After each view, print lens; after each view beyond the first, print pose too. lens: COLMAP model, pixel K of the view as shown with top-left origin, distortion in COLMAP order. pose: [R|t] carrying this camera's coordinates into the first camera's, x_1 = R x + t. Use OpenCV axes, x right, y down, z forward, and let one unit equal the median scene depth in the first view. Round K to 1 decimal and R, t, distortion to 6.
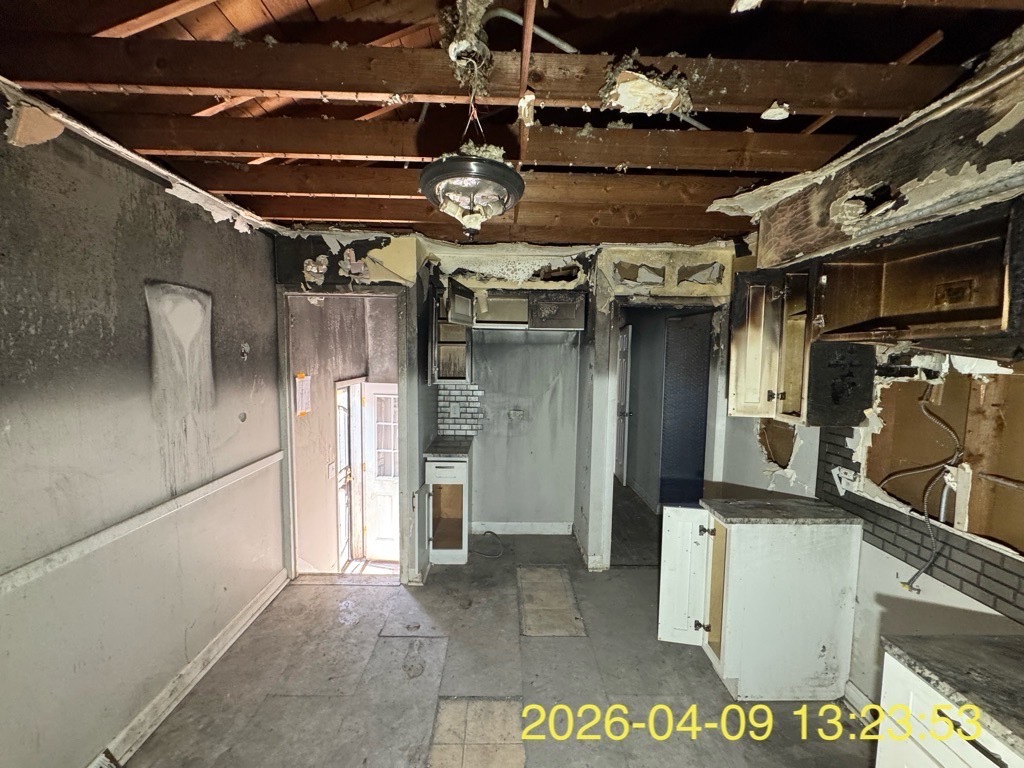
lens RADIAL K [[407.4, 0, 510.6], [0, 407.4, 383.4], [0, 0, 1]] dist [-0.003756, 0.000540]
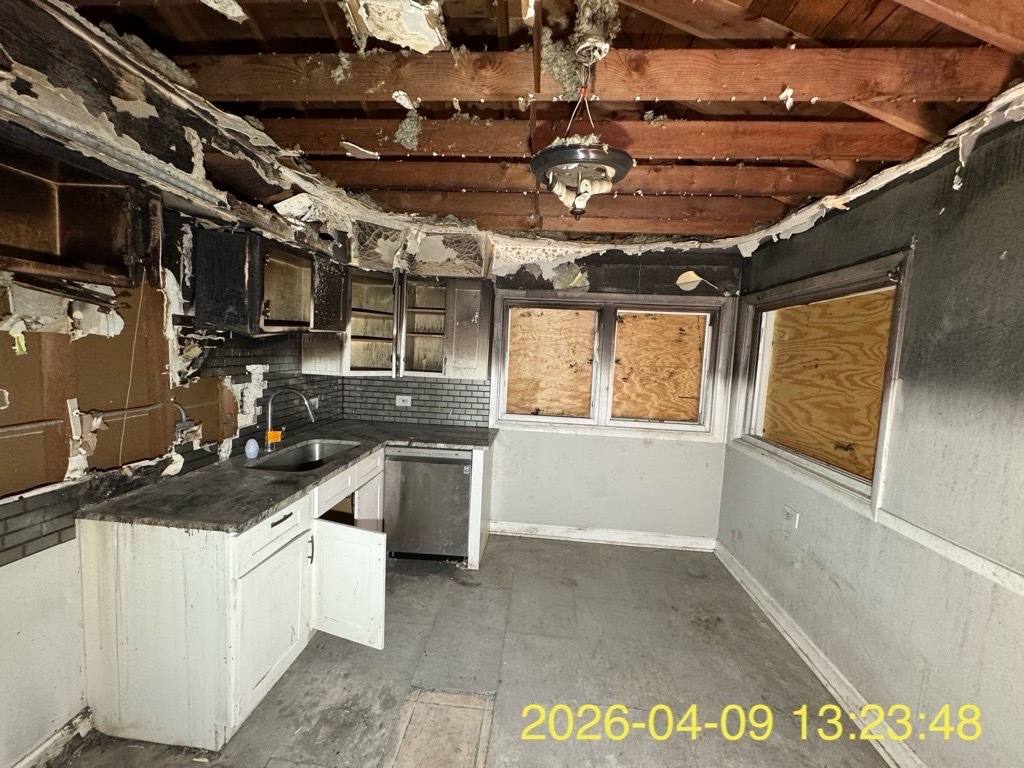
lens RADIAL K [[407.4, 0, 513.9], [0, 407.4, 383.1], [0, 0, 1]] dist [-0.003756, 0.000540]
pose [[-0.993238, -0.069444, 0.093036, -0.053814], [-0.054661, 0.986720, 0.152957, -0.075876], [-0.102423, 0.146837, -0.983844, 1.903528]]
